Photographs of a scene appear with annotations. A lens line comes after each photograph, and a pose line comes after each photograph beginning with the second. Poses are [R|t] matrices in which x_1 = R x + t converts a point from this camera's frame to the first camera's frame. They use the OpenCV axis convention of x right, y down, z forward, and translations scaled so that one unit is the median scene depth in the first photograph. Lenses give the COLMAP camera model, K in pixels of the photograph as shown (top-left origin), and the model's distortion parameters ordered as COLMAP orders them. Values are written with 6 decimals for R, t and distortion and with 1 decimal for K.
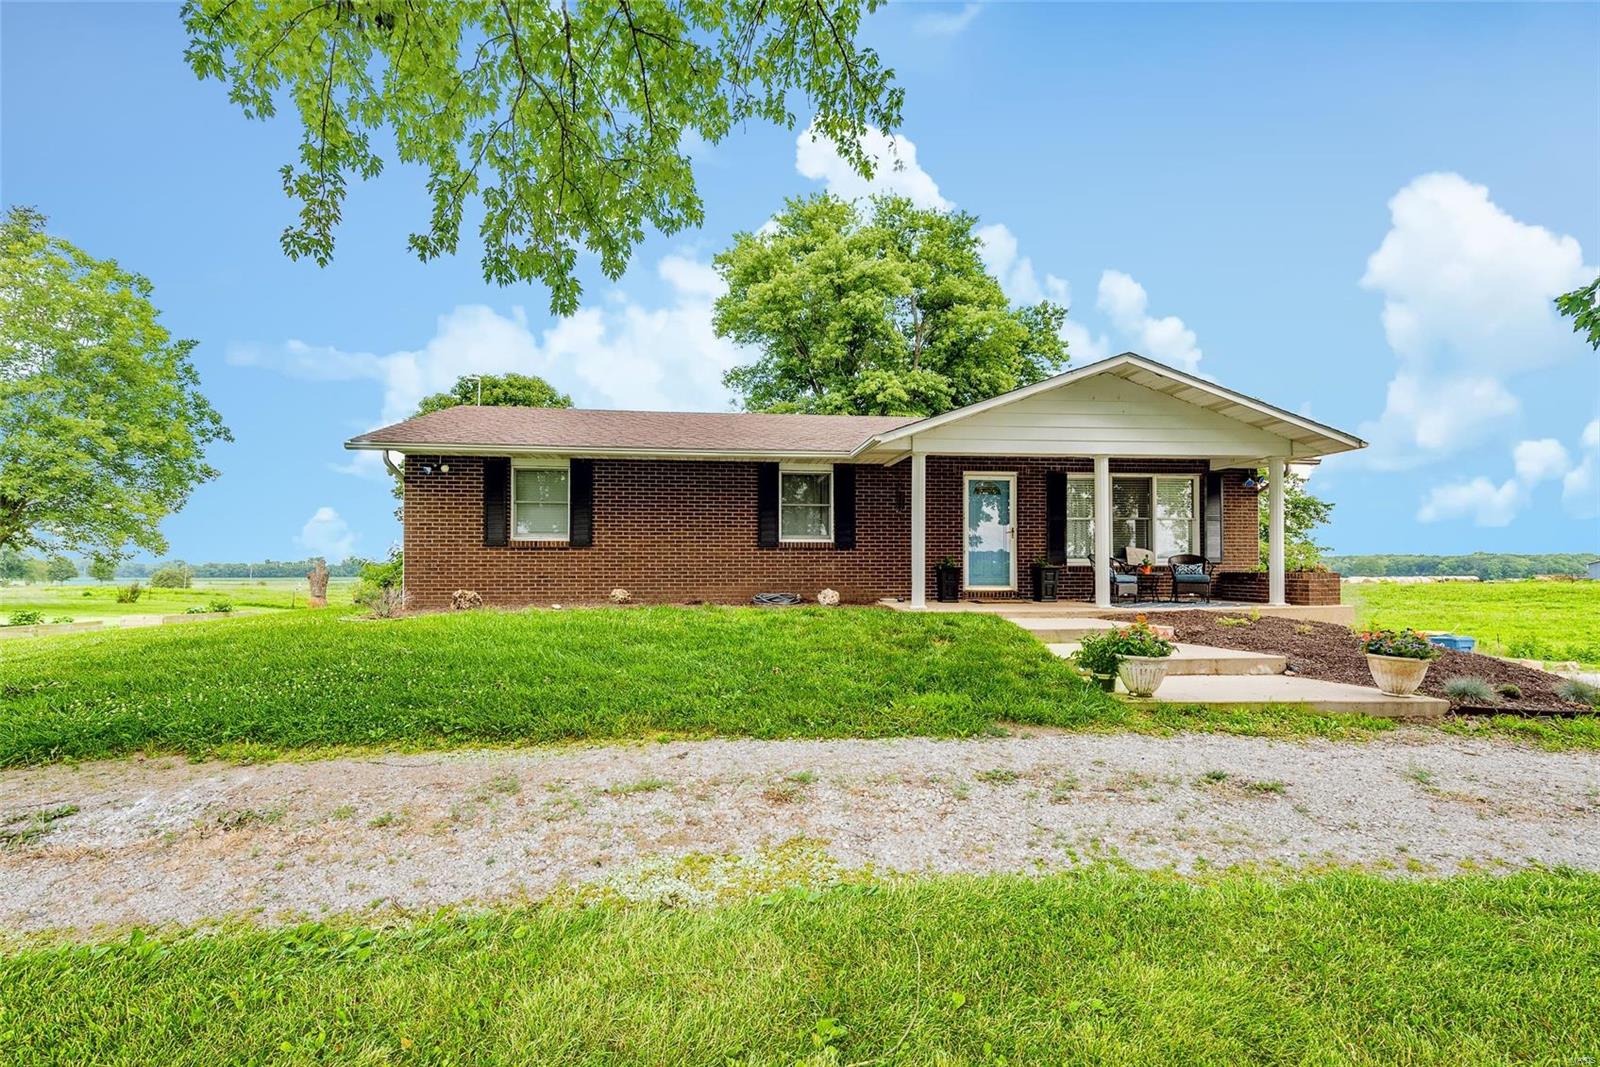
lens RADIAL K [[707.9, 0, 794.4], [0, 707.9, 538.2], [0, 0, 1]] dist [0.009853, -0.000649]
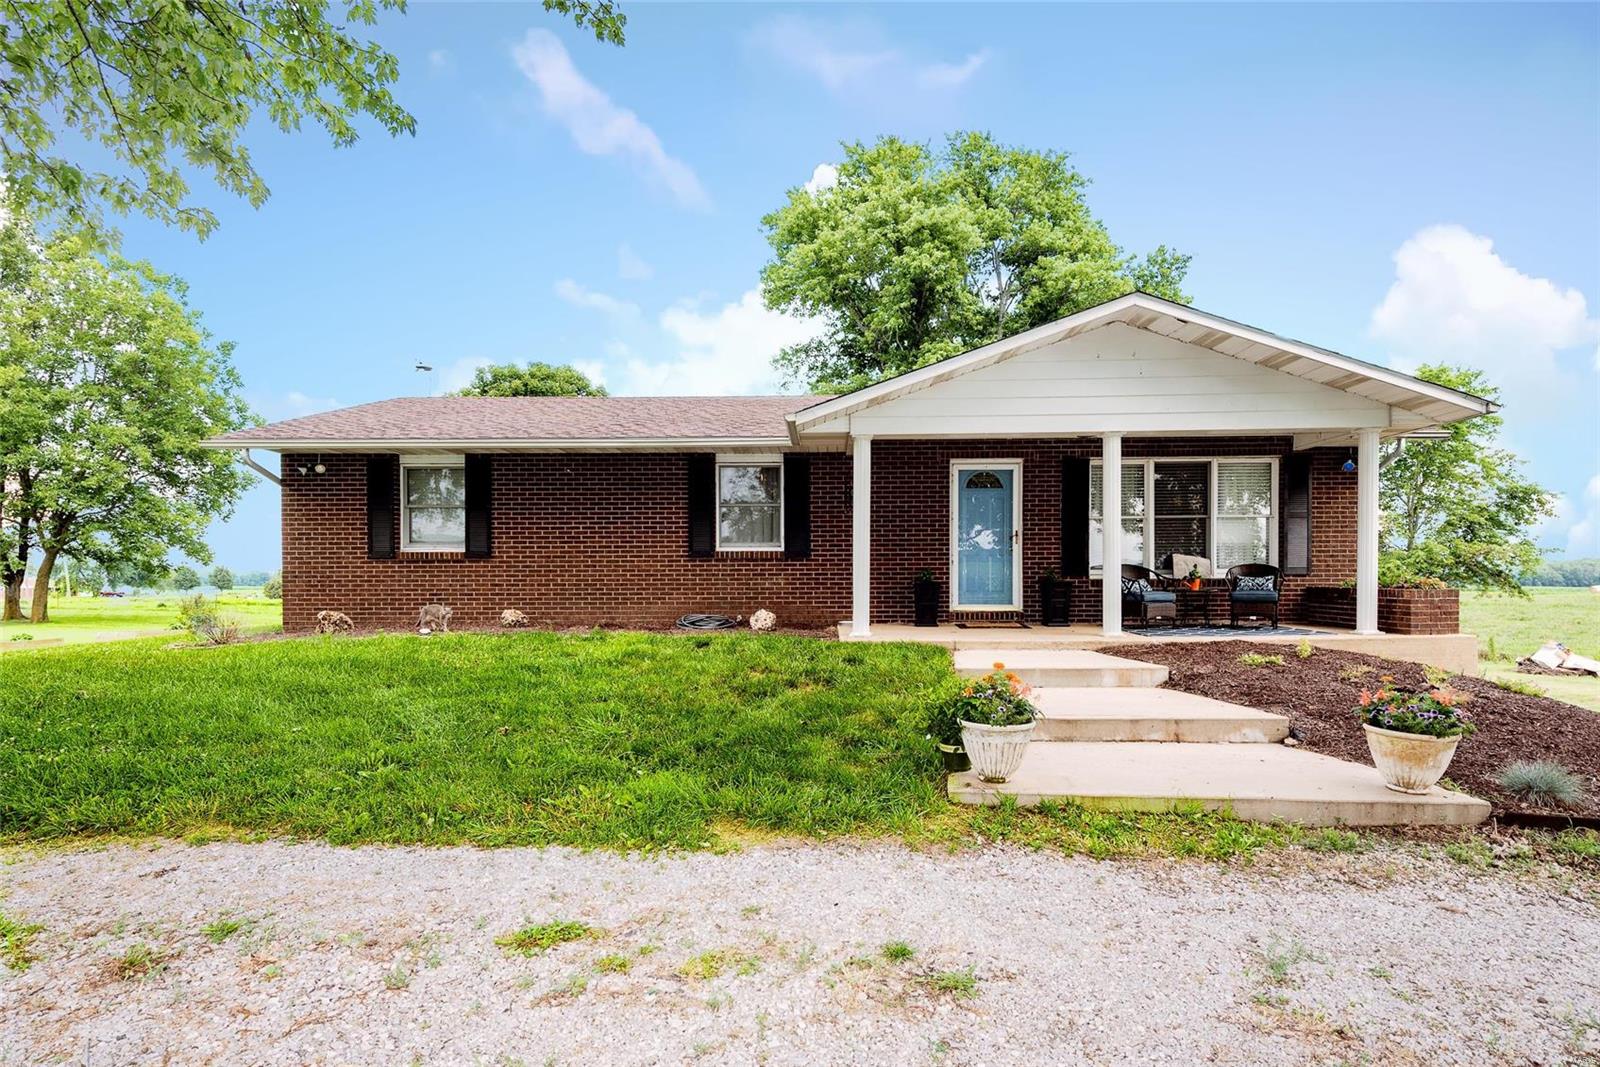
lens RADIAL K [[796.6, 0, 799.9], [0, 796.6, 562.9], [0, 0, 1]] dist [0.007523, -0.000126]
pose [[0.991442, -0.005326, -0.130437, 0.192363], [0.008739, 0.999634, 0.025609, -0.003761], [0.130253, -0.026530, 0.991126, 0.105644]]
